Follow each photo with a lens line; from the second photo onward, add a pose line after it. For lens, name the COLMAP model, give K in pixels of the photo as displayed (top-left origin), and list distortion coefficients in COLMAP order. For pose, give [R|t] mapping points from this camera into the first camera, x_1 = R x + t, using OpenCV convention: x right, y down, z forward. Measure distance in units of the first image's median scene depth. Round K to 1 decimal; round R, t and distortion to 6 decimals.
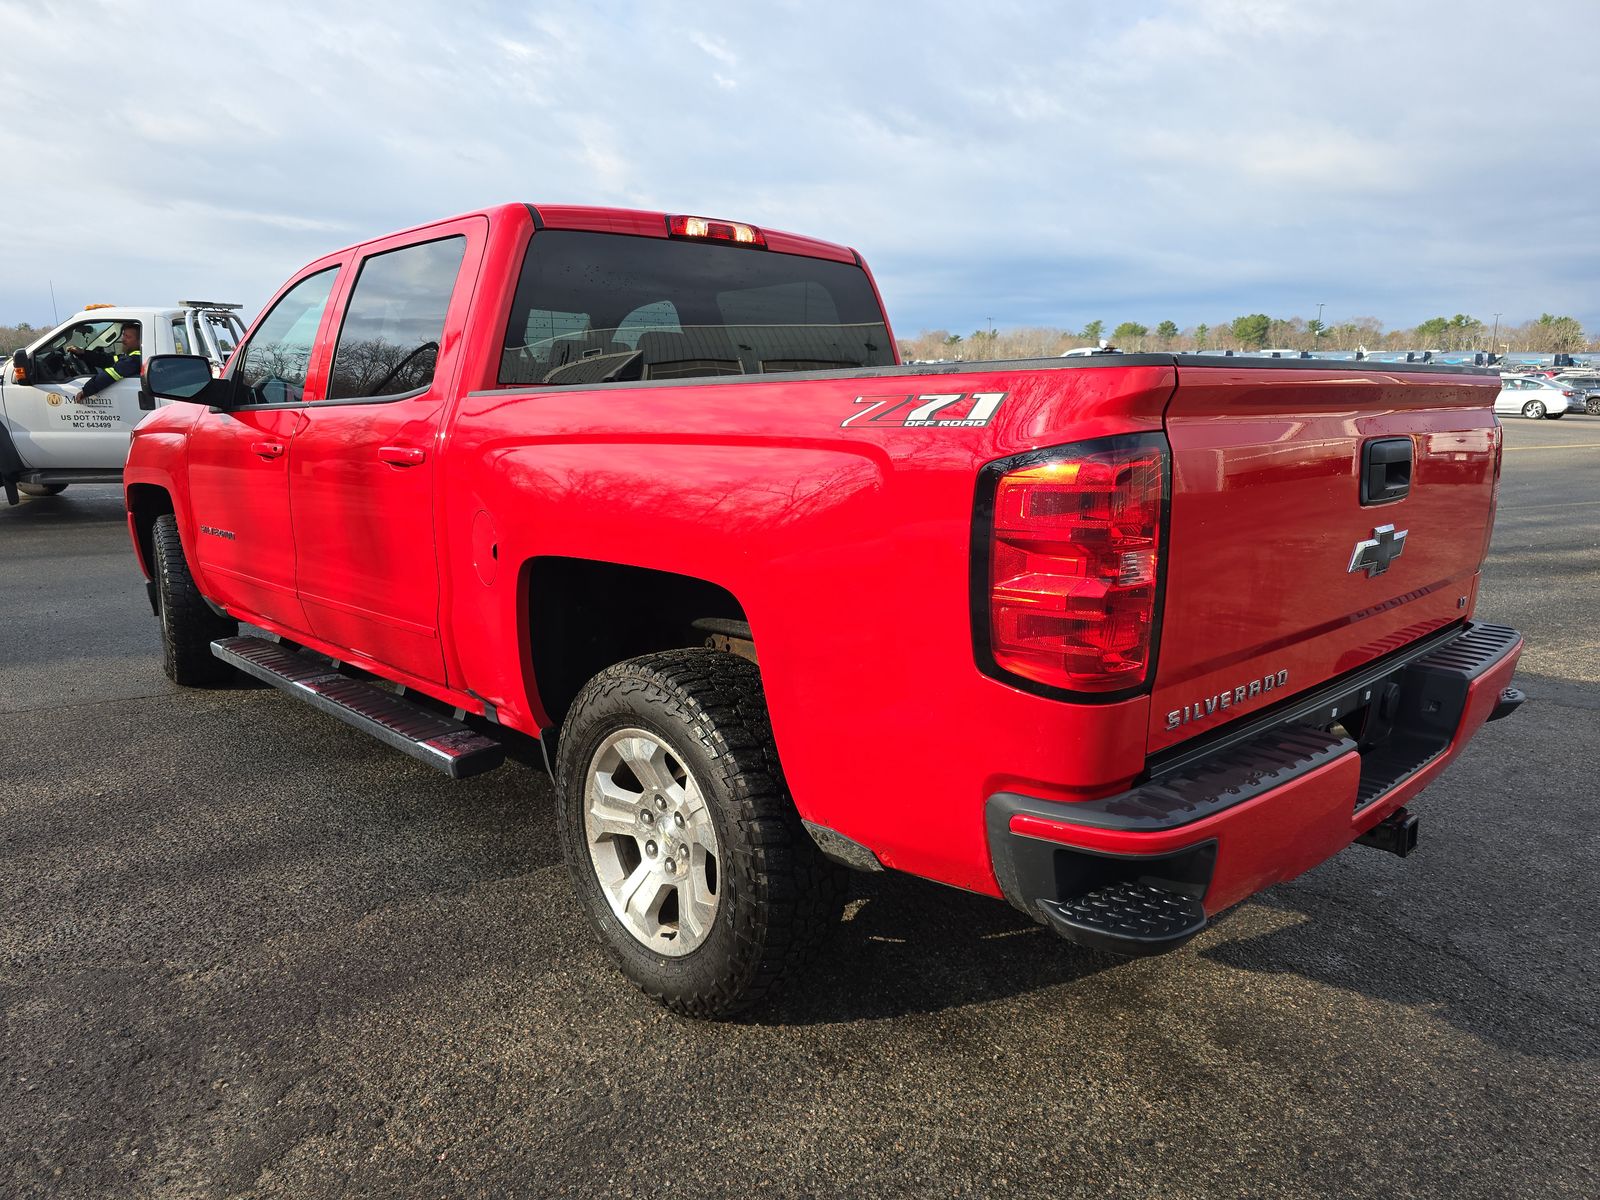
lens RADIAL K [[1072.2, 0, 800.0], [0, 1072.2, 600.0], [0, 0, 1]] dist [0.005750, 0.001682]
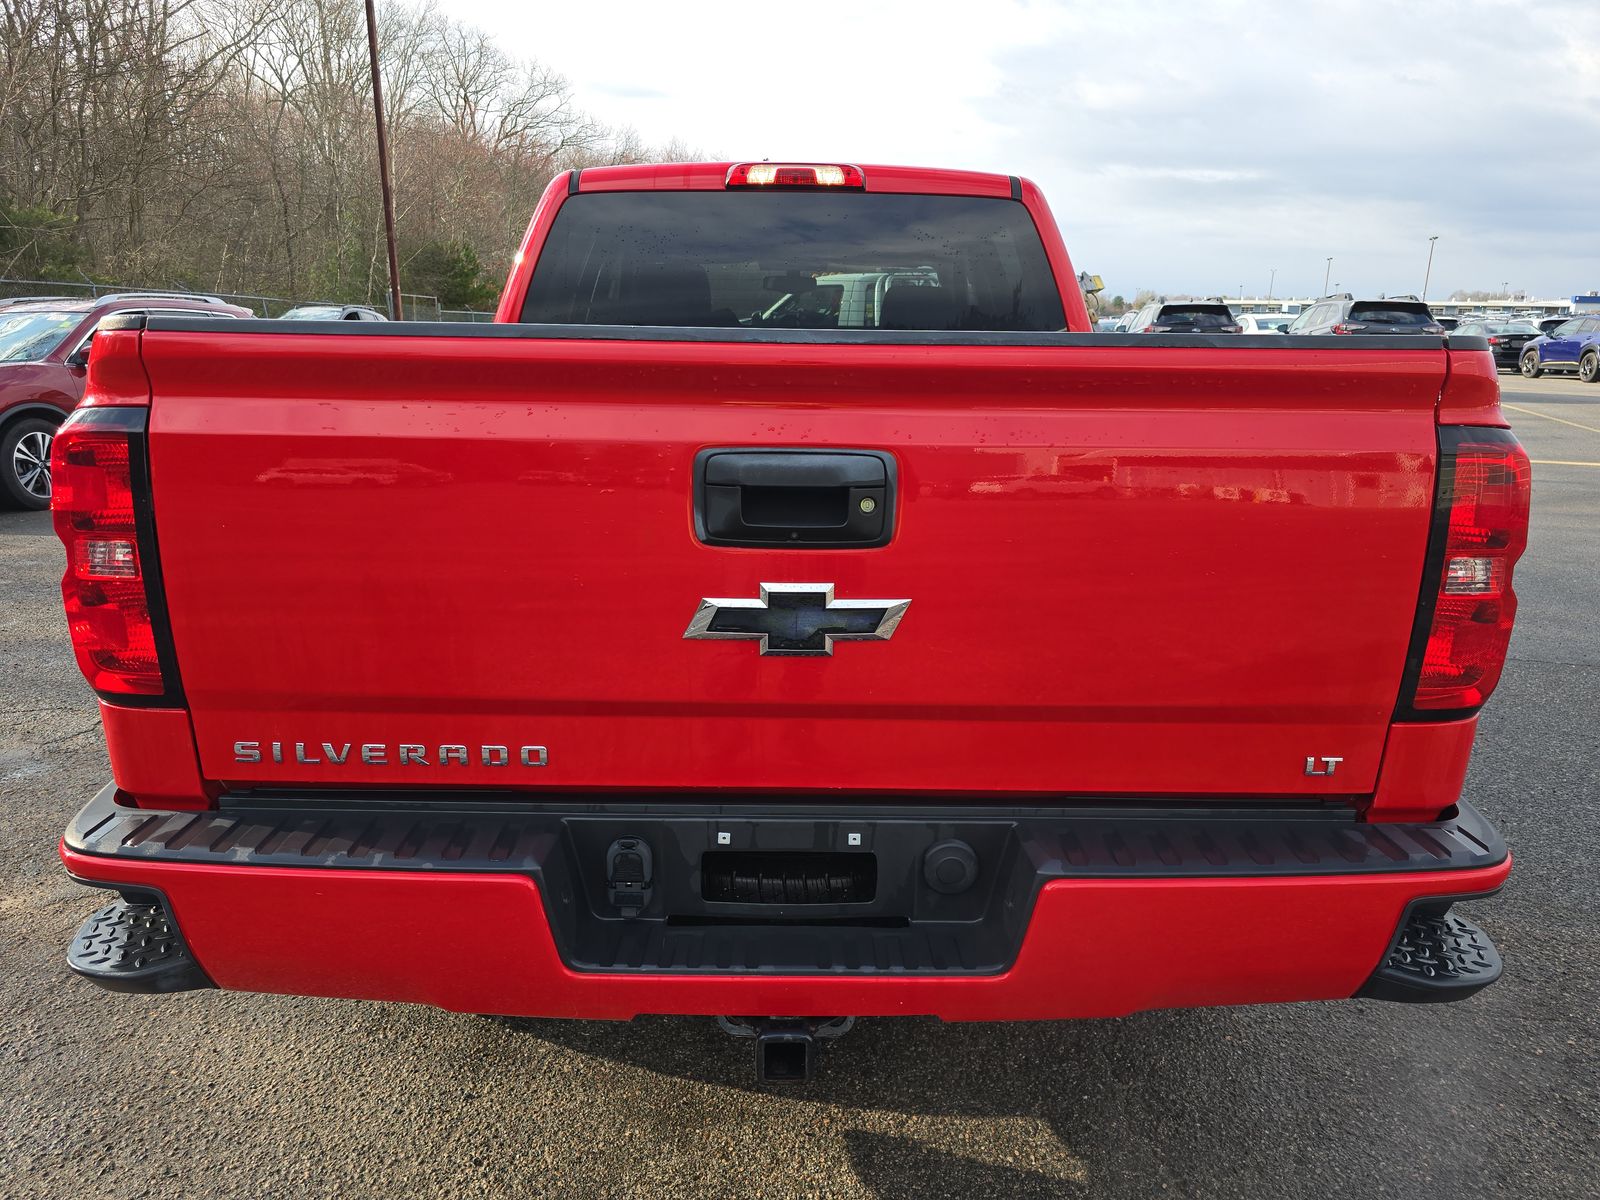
lens RADIAL K [[1072.2, 0, 800.0], [0, 1072.2, 600.0], [0, 0, 1]] dist [0.005750, 0.001682]
pose [[0.726962, 0.169032, -0.665548, 0.636835], [-0.139833, 0.985361, 0.097520, -0.079468], [0.672289, 0.022173, 0.739957, 0.347055]]
